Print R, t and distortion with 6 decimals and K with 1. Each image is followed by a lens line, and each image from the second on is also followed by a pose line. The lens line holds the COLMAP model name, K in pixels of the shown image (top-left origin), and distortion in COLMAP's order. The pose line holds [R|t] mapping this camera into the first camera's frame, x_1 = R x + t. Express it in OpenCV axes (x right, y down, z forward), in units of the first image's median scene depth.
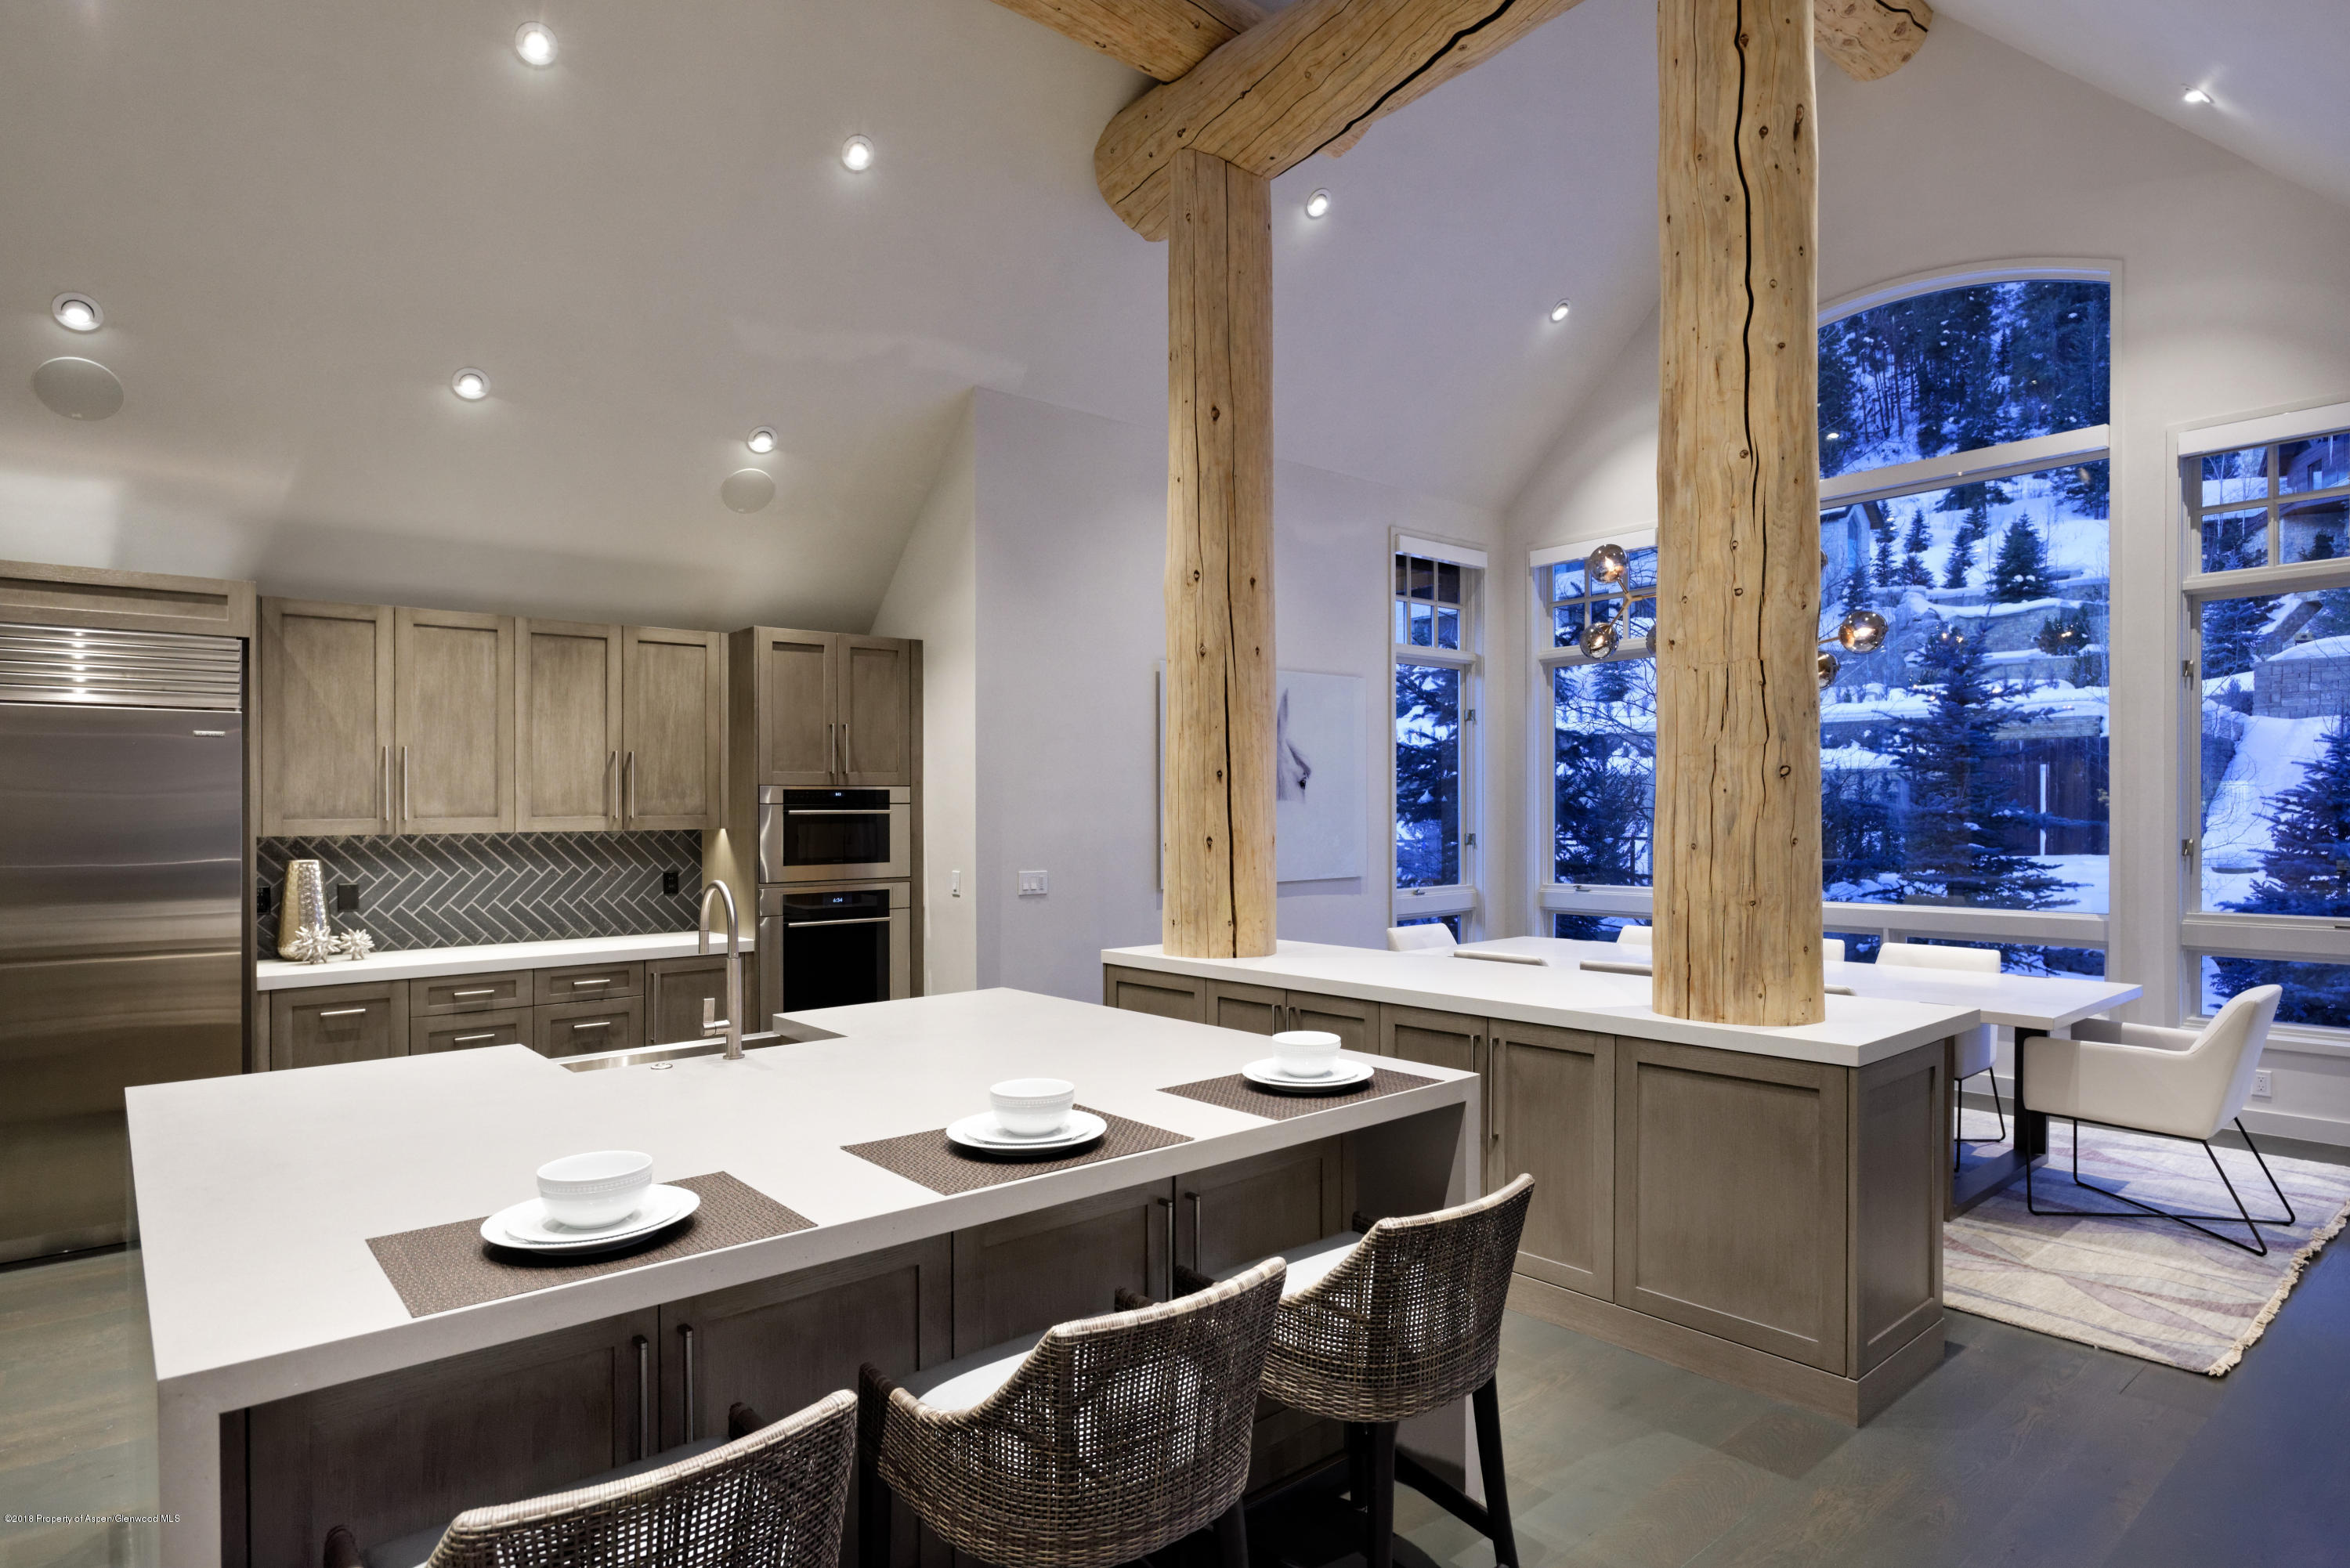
lens RADIAL K [[1281.5, 0, 1166.1], [0, 1281.5, 807.7], [0, 0, 1]] dist [-0.007732, 0.001575]
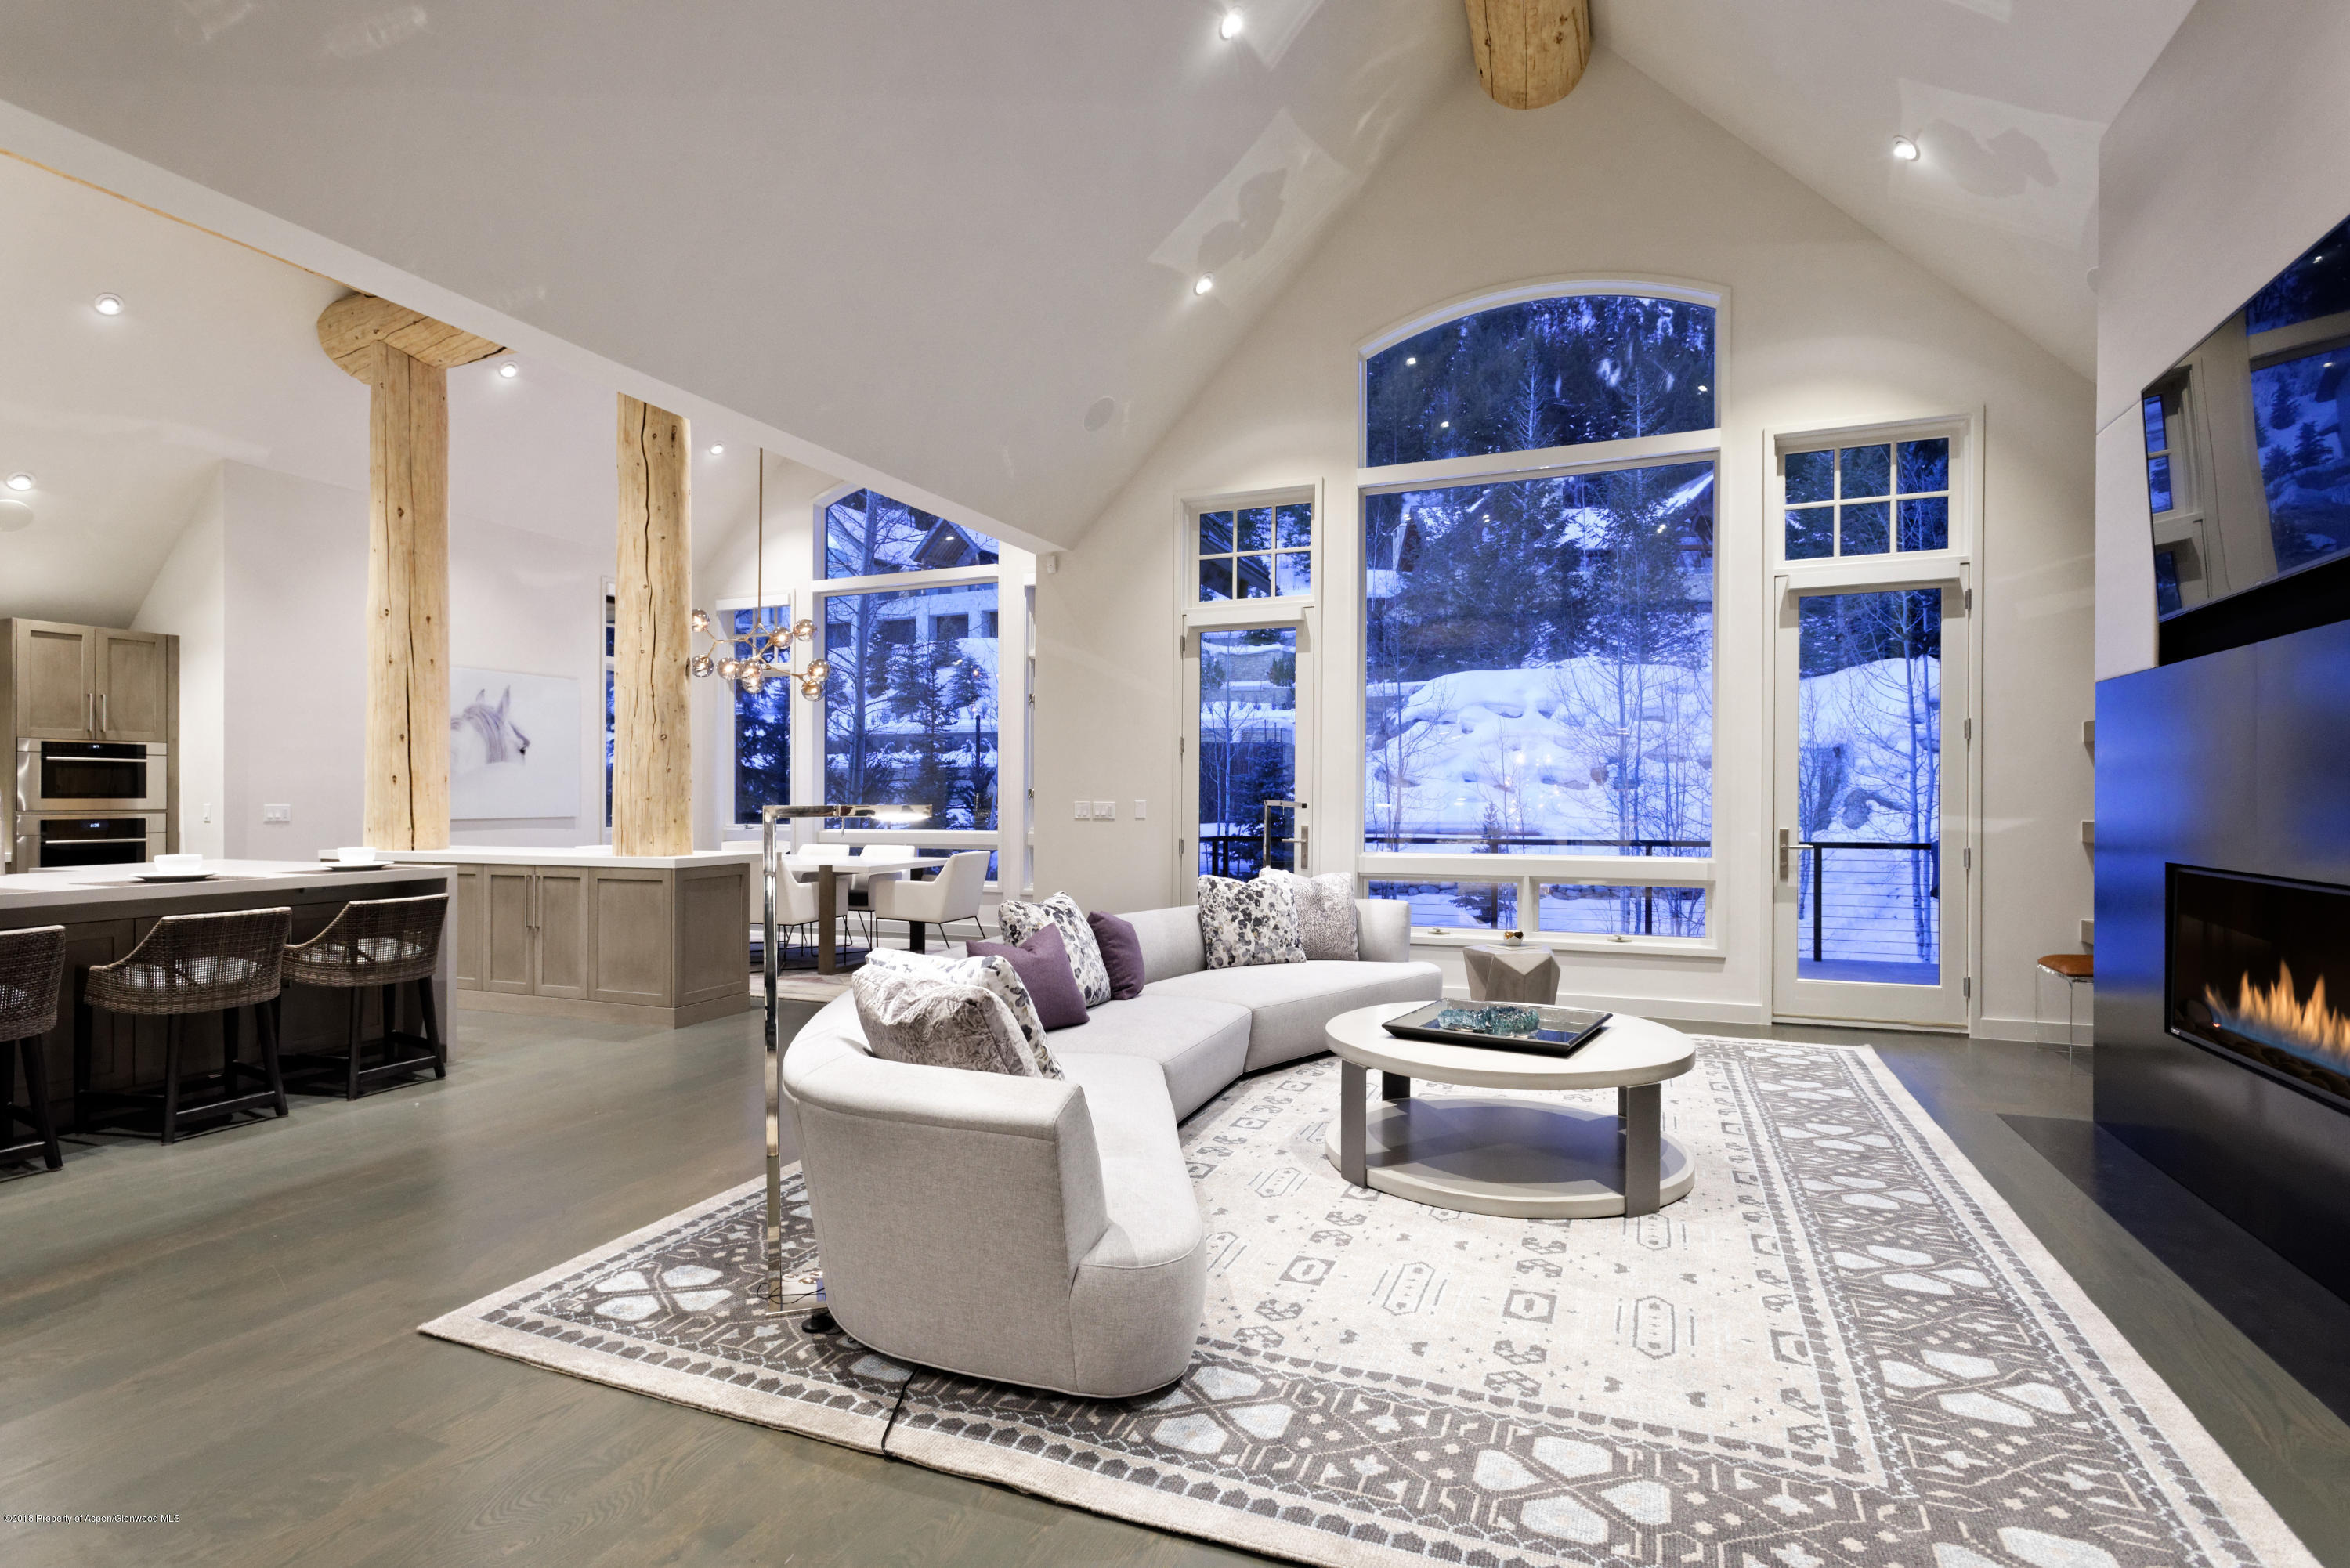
lens RADIAL K [[1143.8, 0, 1174.8], [0, 1143.8, 804.7], [0, 0, 1]] dist [-0.001617, -0.001485]
pose [[0.884802, 0.002845, 0.465958, 0.209776], [-0.006271, 0.999964, 0.005801, 0.040621], [-0.465925, -0.008055, 0.884788, -0.655854]]
